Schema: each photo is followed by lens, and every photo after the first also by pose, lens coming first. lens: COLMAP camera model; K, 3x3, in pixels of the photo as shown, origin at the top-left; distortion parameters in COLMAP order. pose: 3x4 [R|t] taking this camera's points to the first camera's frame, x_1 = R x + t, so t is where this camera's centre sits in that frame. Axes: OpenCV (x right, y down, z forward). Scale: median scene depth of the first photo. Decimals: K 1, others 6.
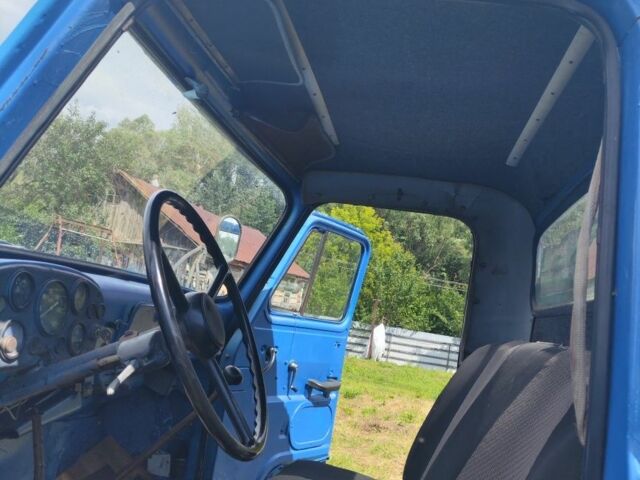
lens RADIAL K [[496.1, 0, 316.4], [0, 496.1, 236.2], [0, 0, 1]] dist [0.041667, -0.049790]
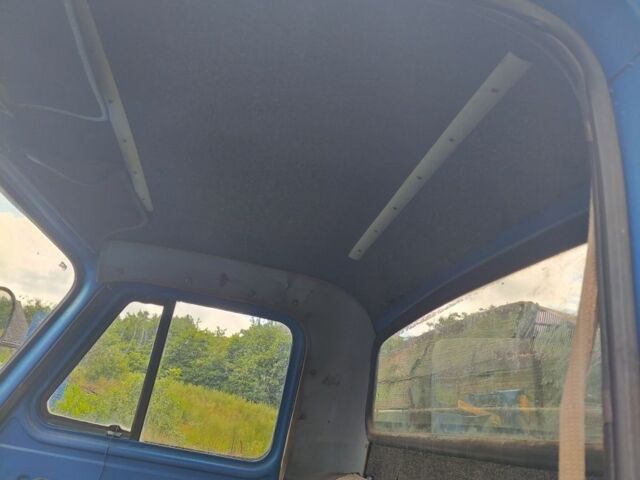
lens RADIAL K [[496.1, 0, 315.0], [0, 496.1, 234.8], [0, 0, 1]] dist [0.041667, -0.049790]
pose [[0.932863, 0.118511, 0.340180, 0.025813], [-0.059362, 0.981998, -0.179322, -0.022135], [-0.355308, 0.147089, 0.923104, 0.208533]]
